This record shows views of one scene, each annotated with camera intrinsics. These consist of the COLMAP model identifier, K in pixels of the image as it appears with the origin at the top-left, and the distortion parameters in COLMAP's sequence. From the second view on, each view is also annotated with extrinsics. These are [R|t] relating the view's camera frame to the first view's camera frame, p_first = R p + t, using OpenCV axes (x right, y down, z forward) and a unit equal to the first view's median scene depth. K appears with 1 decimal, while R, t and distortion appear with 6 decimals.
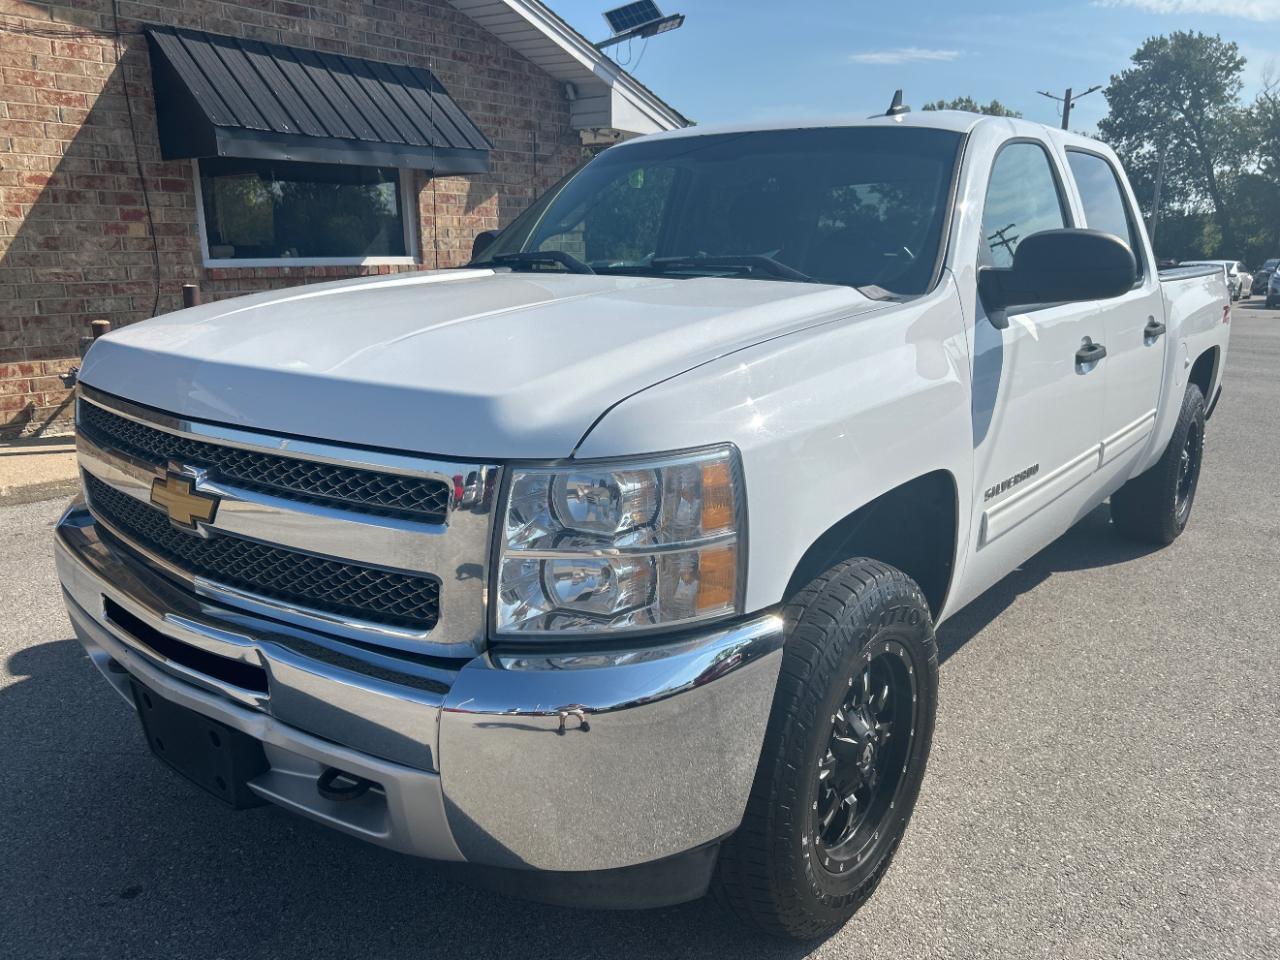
lens RADIAL K [[962.2, 0, 641.6], [0, 962.2, 482.1], [0, 0, 1]] dist [0.040890, -0.044908]
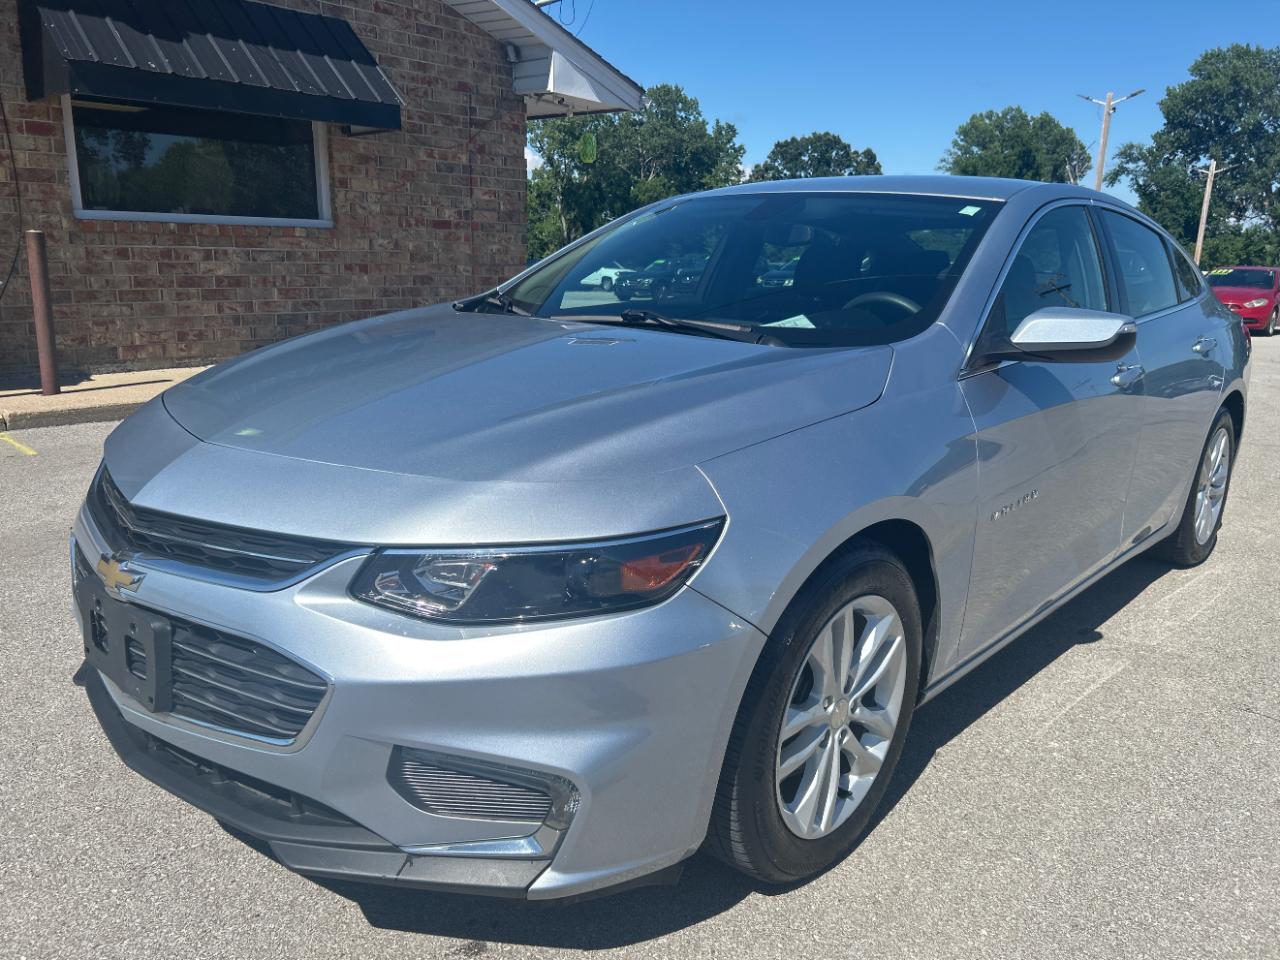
lens RADIAL K [[962.2, 0, 636.1], [0, 962.2, 479.9], [0, 0, 1]] dist [0.040890, -0.044908]
pose [[0.998286, 0.035486, -0.046538, 0.110777], [-0.035883, 0.999326, -0.007719, 0.014621], [0.046232, 0.009376, 0.998887, 0.071861]]
